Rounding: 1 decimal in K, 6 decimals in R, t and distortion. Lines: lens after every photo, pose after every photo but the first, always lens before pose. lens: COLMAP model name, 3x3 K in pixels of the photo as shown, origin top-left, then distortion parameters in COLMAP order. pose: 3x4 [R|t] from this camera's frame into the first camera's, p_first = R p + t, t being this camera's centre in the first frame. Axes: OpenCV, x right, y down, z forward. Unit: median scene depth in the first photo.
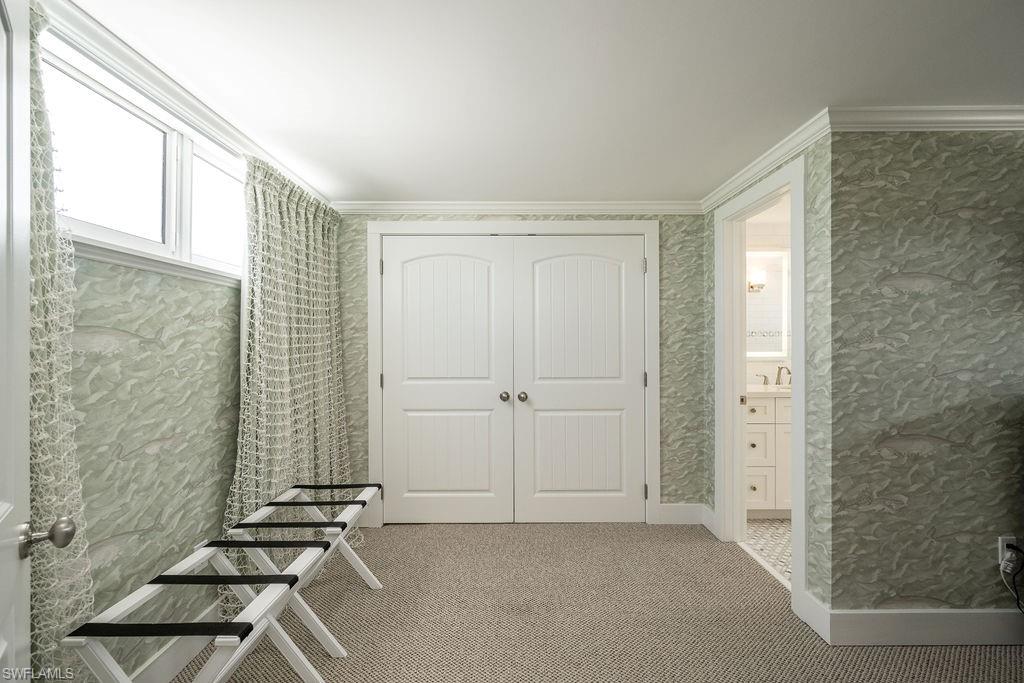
lens RADIAL K [[401.8, 0, 511.3], [0, 401.8, 341.0], [0, 0, 1]] dist [-0.001595, -0.000002]
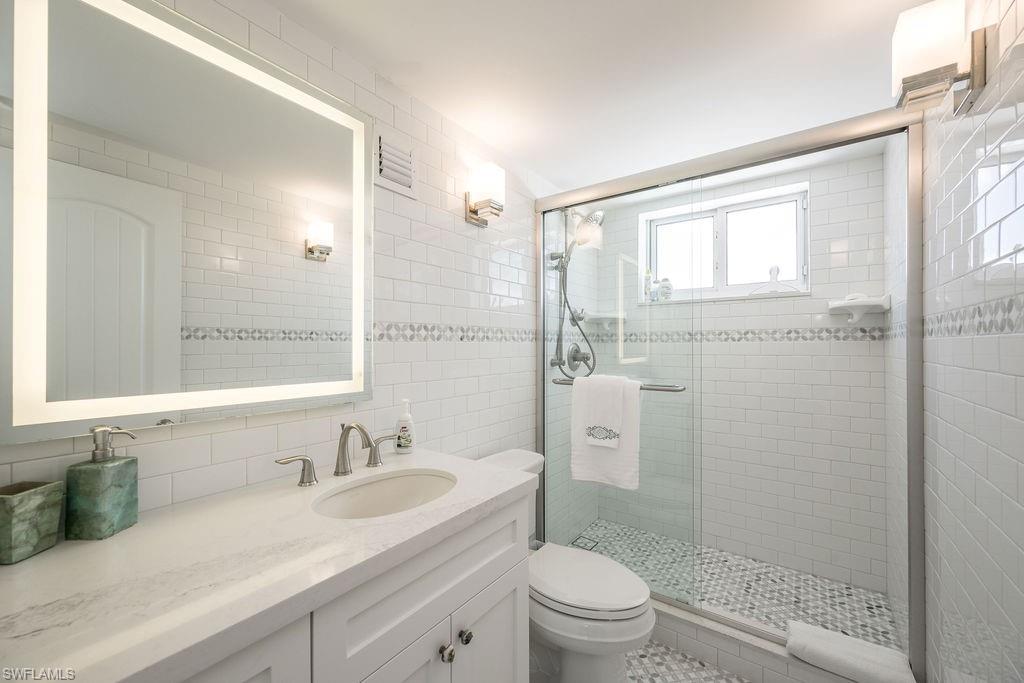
lens RADIAL K [[401.8, 0, 510.6], [0, 401.8, 345.8], [0, 0, 1]] dist [-0.001595, -0.000002]
pose [[0.589395, -0.001018, 0.807844, 0.468169], [0.004215, 0.999989, -0.001814, -0.002184], [-0.807834, 0.004474, 0.589393, 0.672782]]
